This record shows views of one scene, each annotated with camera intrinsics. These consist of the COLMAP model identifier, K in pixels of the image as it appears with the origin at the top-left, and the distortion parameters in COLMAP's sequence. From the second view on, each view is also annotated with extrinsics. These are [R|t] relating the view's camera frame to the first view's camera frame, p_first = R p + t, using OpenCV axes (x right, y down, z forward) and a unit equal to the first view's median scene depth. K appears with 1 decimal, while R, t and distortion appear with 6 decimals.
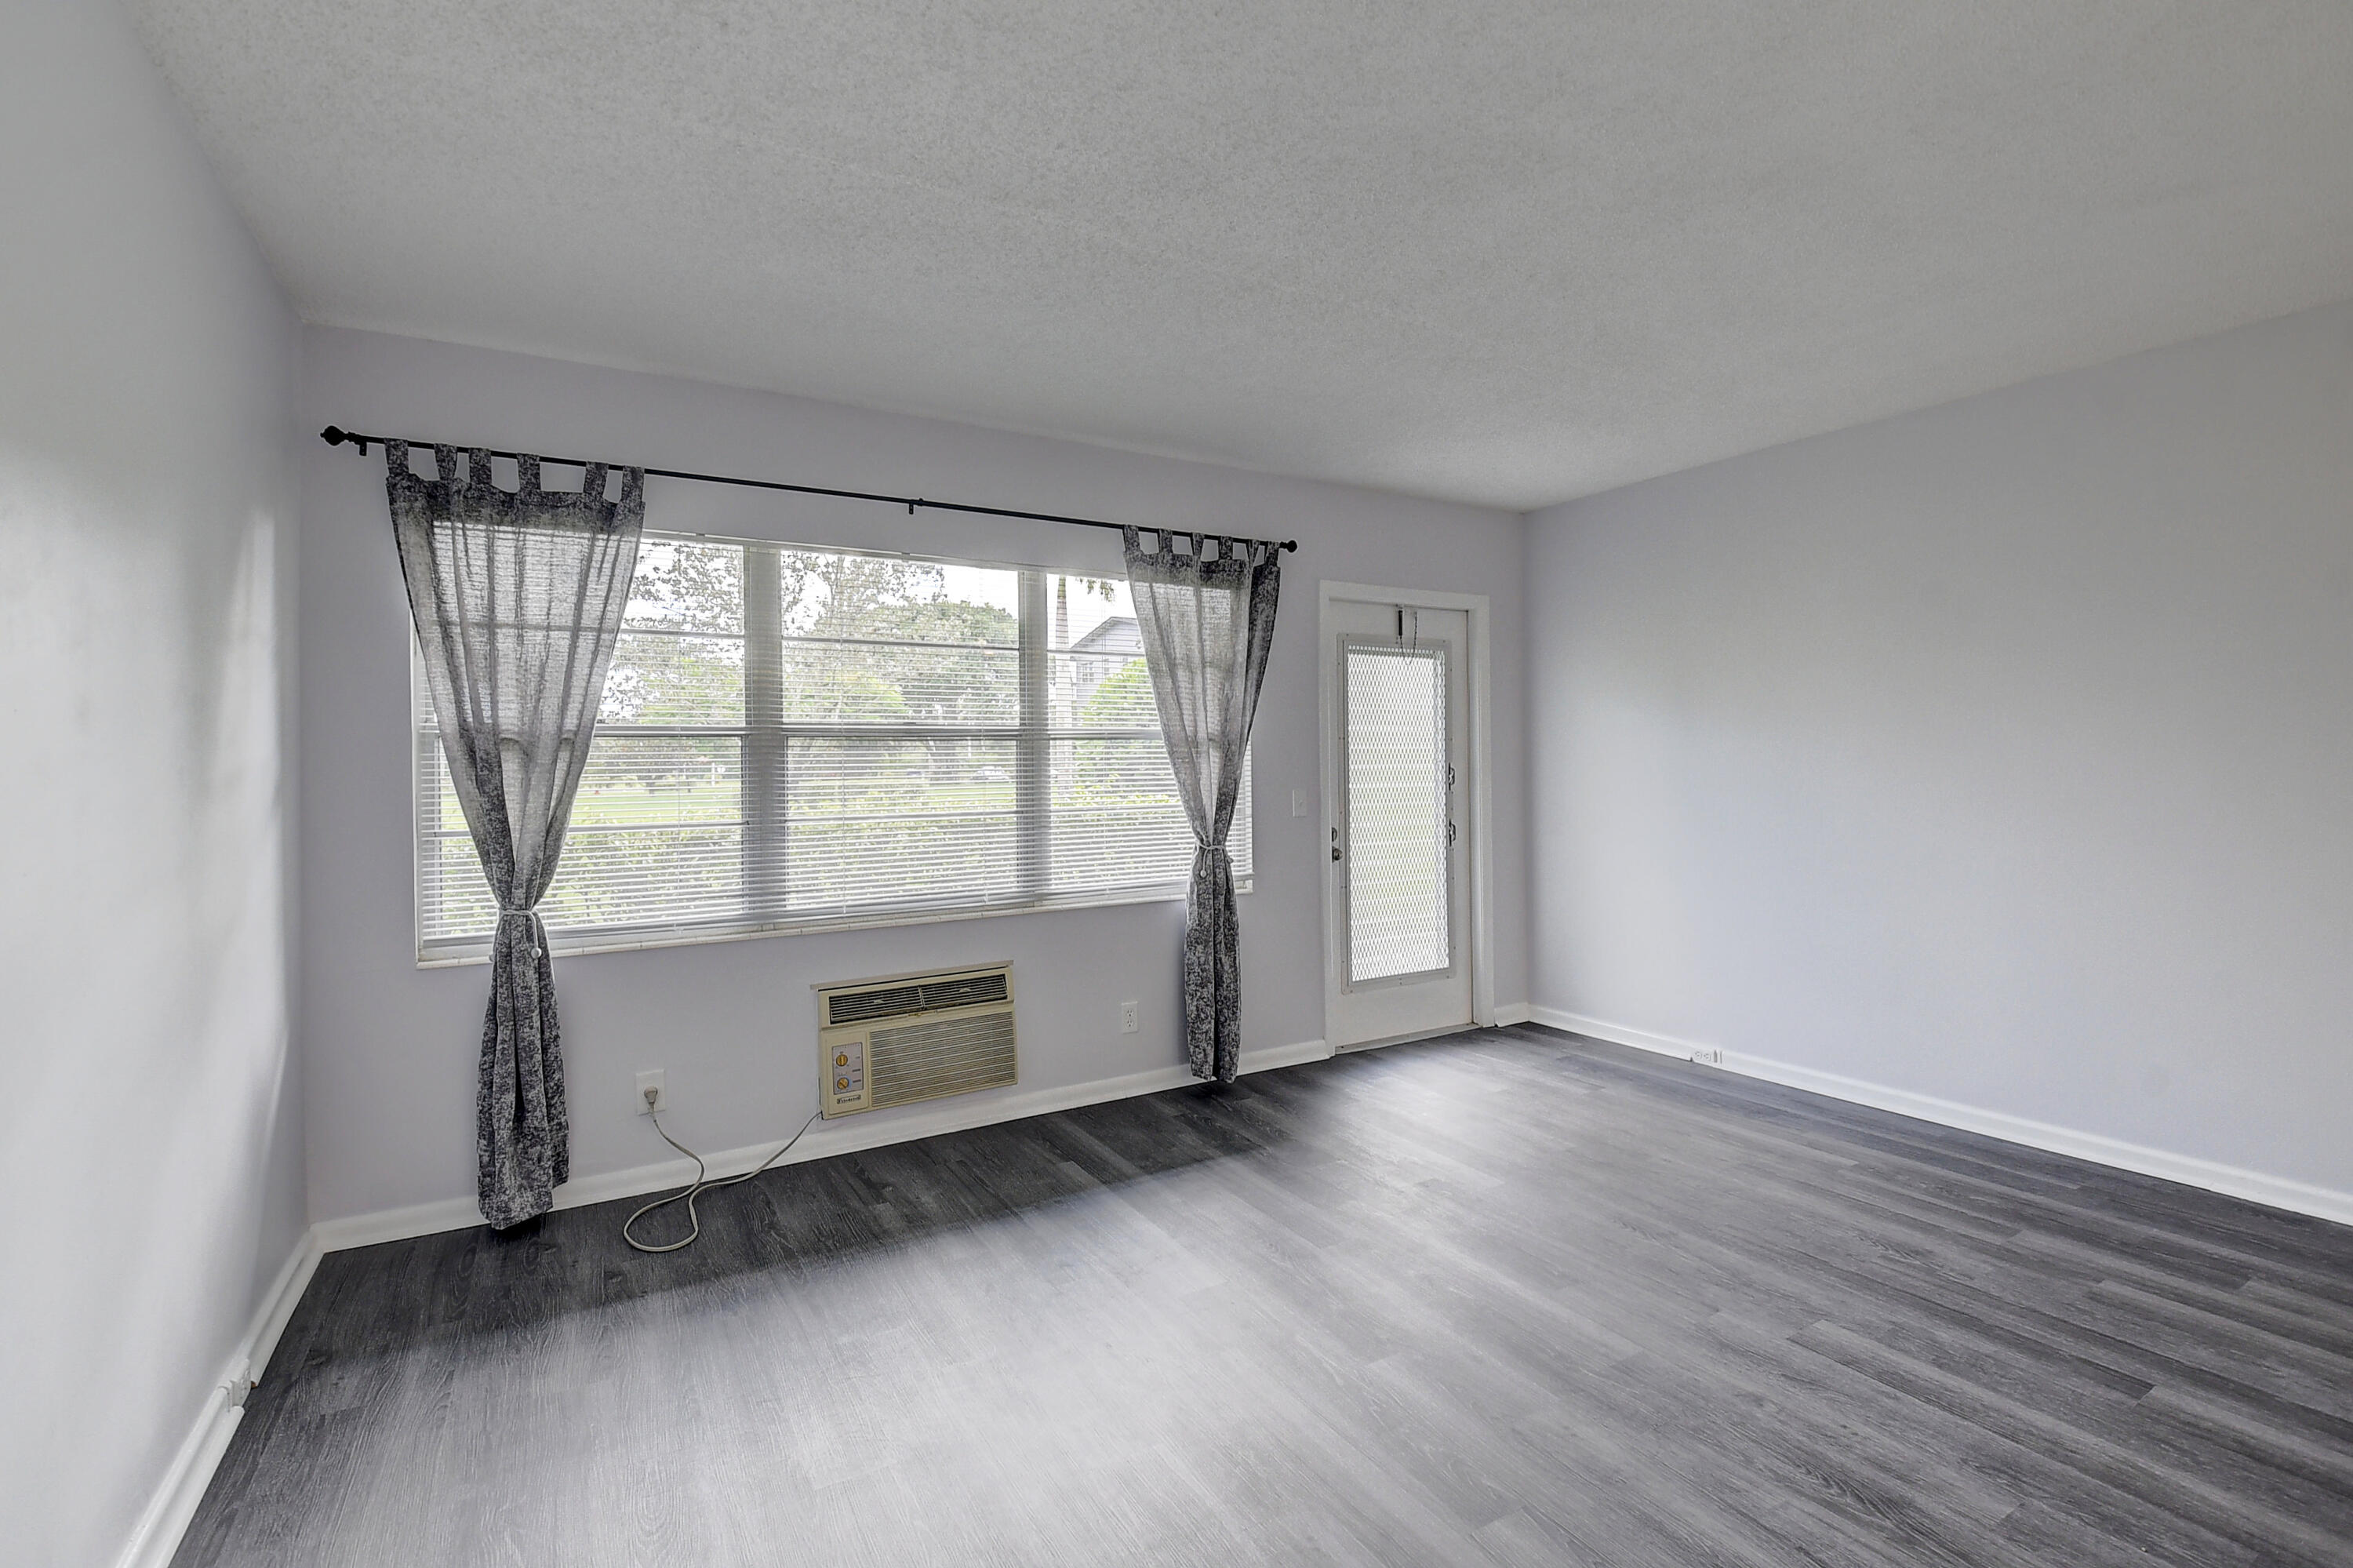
lens RADIAL K [[1033.0, 0, 1170.5], [0, 1033.0, 760.4], [0, 0, 1]] dist [0.007911, -0.022124]
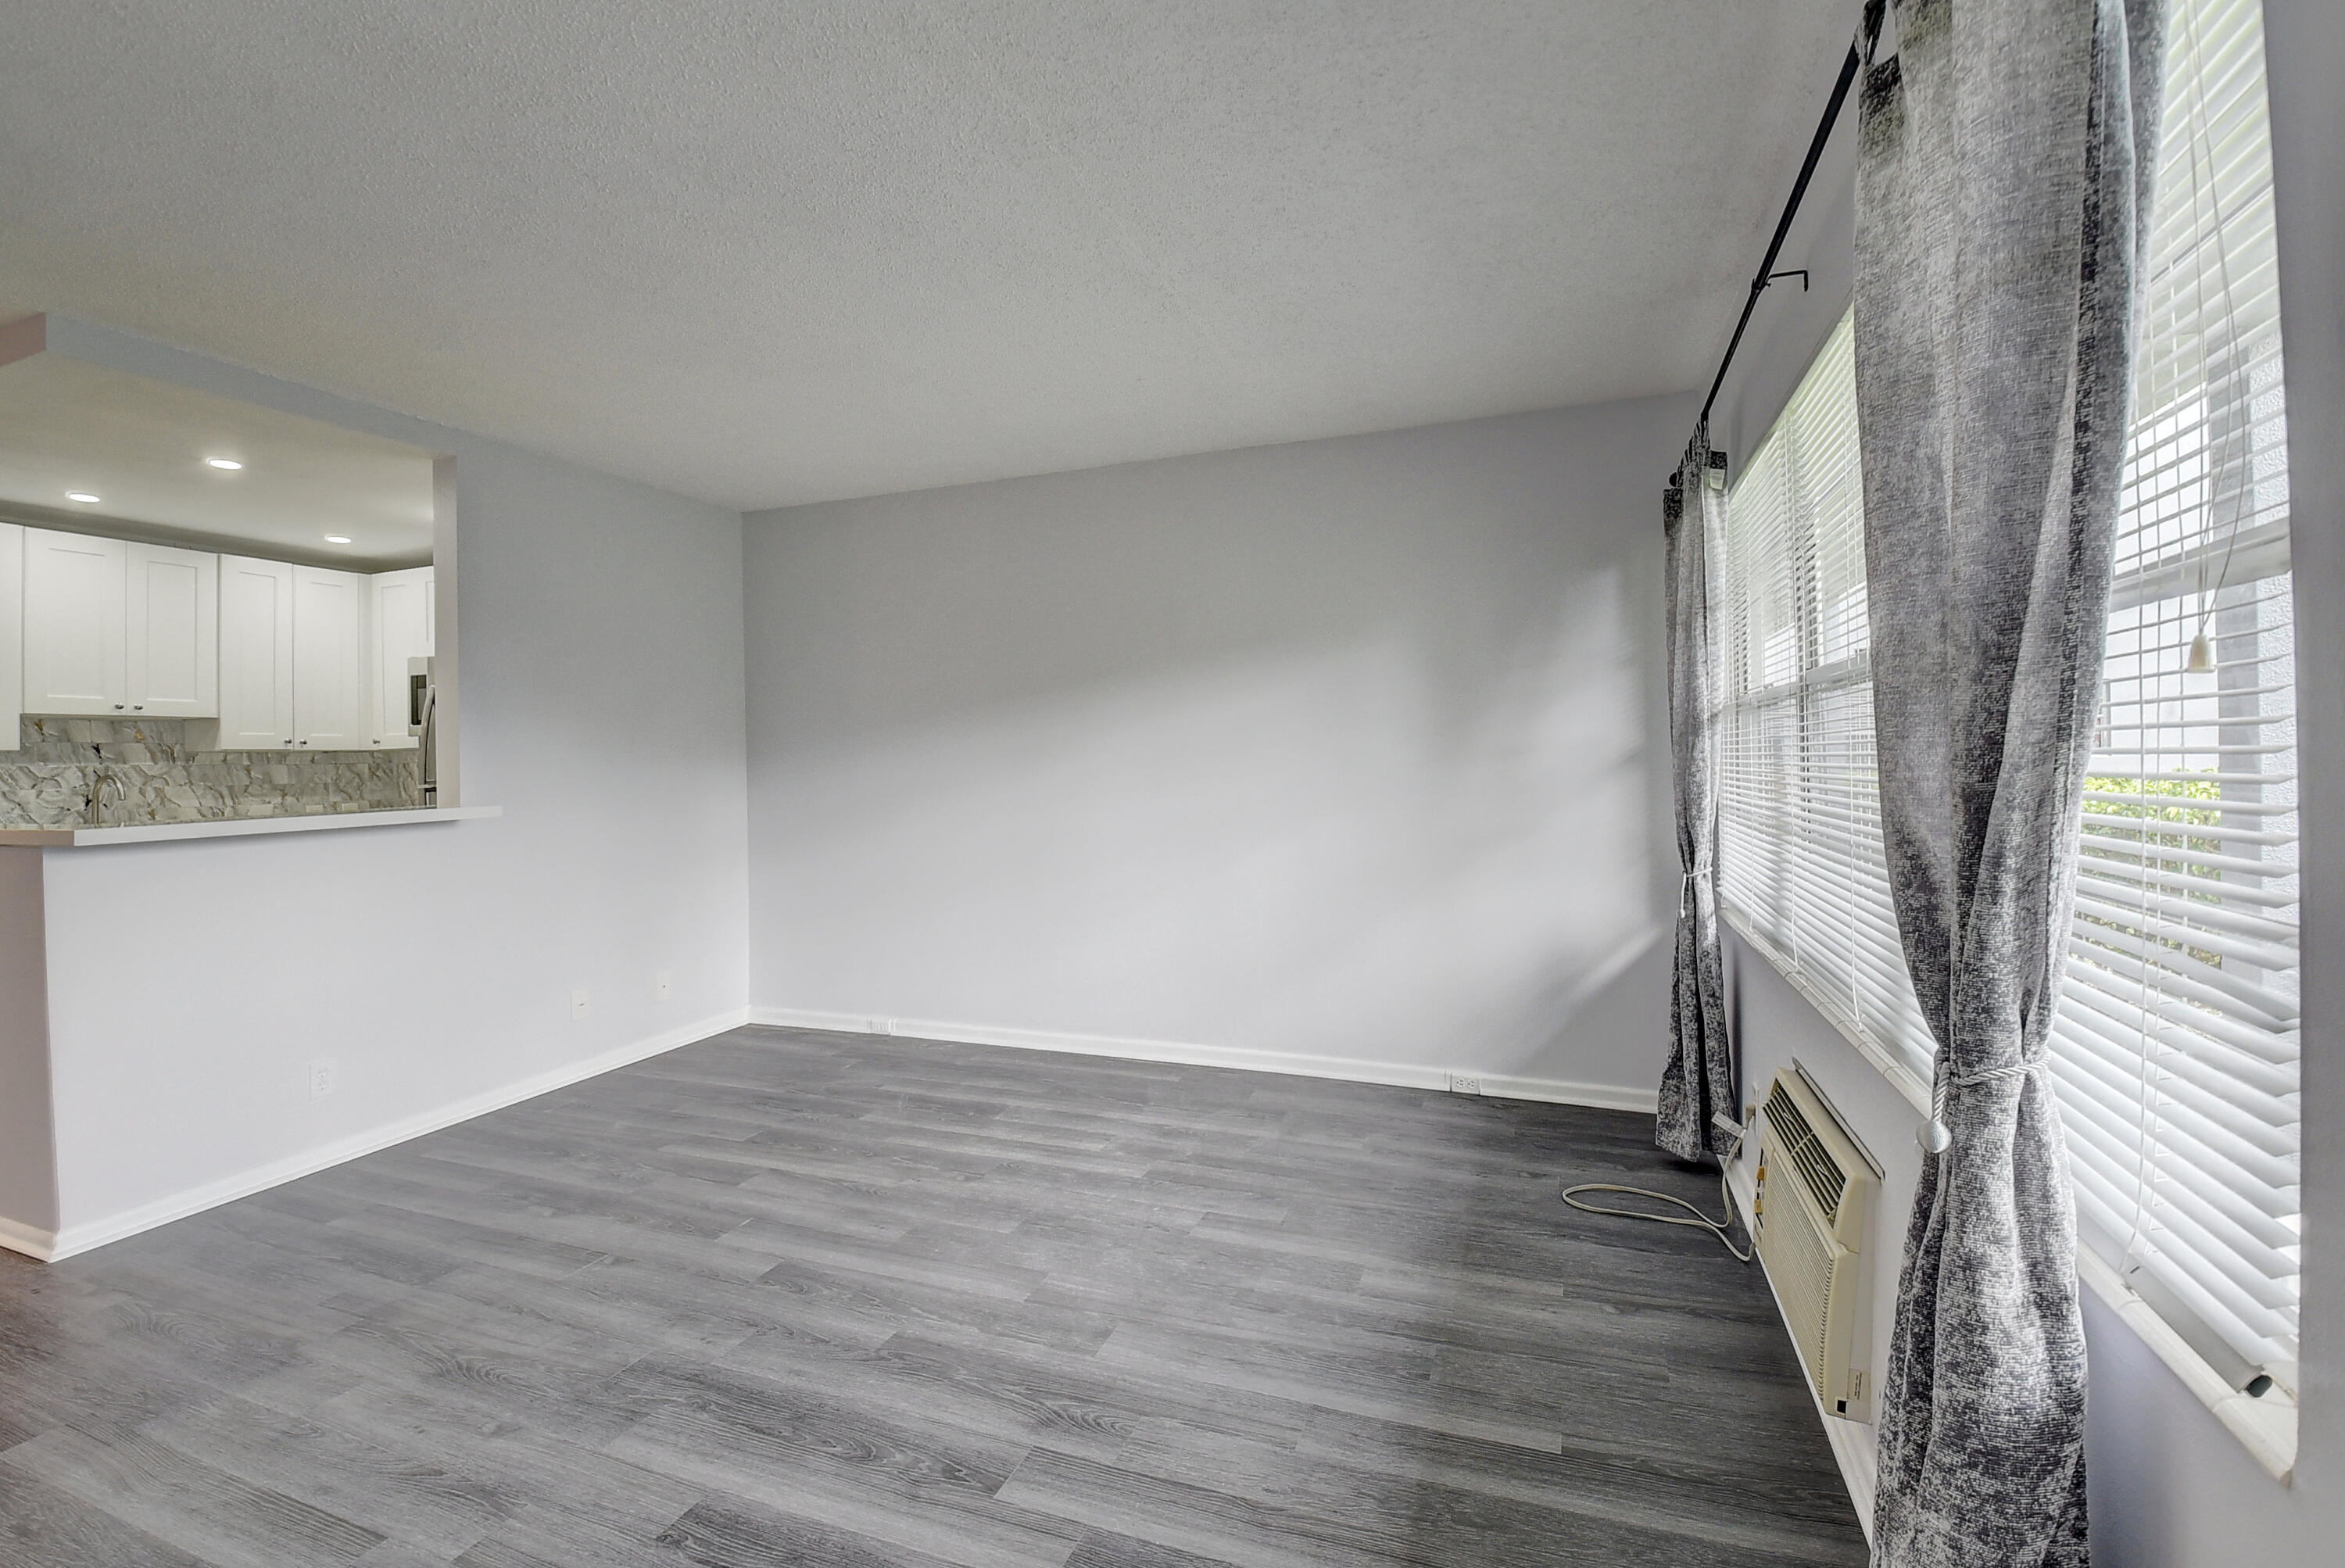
lens RADIAL K [[1035.3, 0, 1149.7], [0, 1035.3, 769.7], [0, 0, 1]] dist [0.012342, -0.021254]
pose [[-0.782646, 0.032303, -0.621629, 0.352132], [0.025281, 0.999478, 0.020109, 0.001849], [0.621954, 0.000023, -0.783054, 1.109352]]
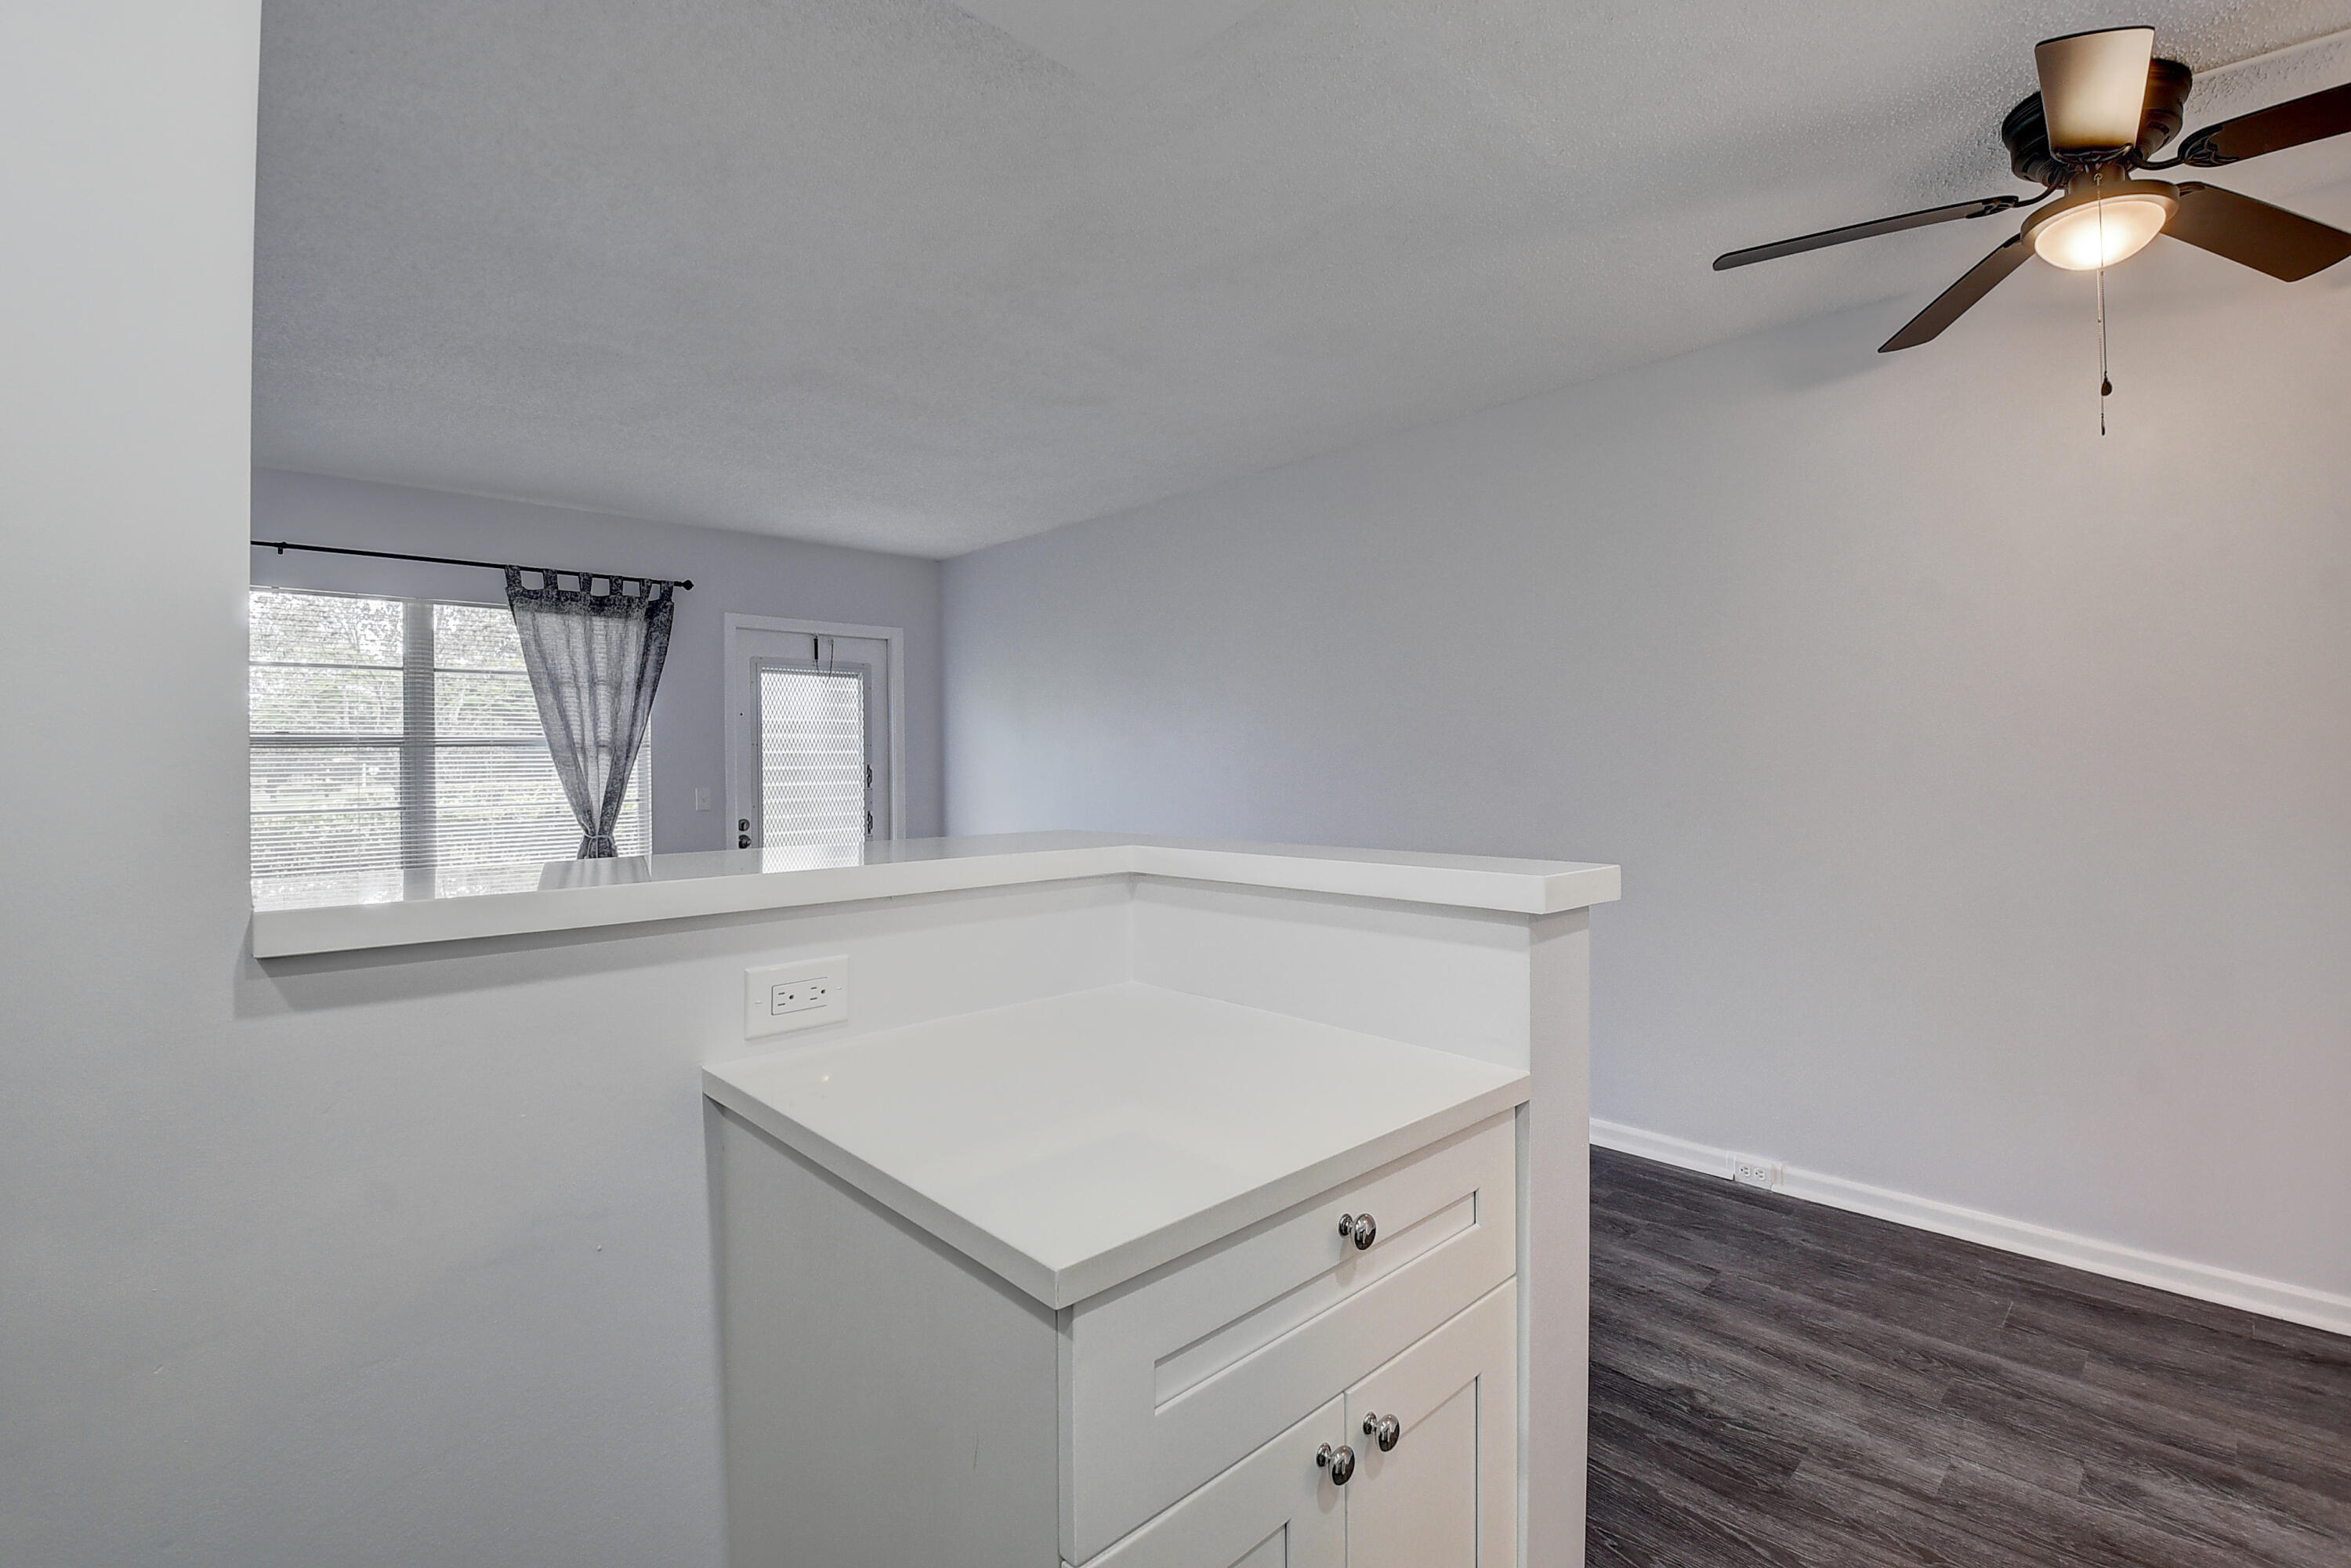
lens RADIAL K [[1032.0, 0, 1169.5], [0, 1032.0, 760.4], [0, 0, 1]] dist [0.007911, -0.022124]
pose [[0.970729, -0.000227, 0.240176, 0.408441], [0.000175, 1.000000, 0.000237, -0.003732], [-0.240176, -0.000188, 0.970729, -0.328108]]
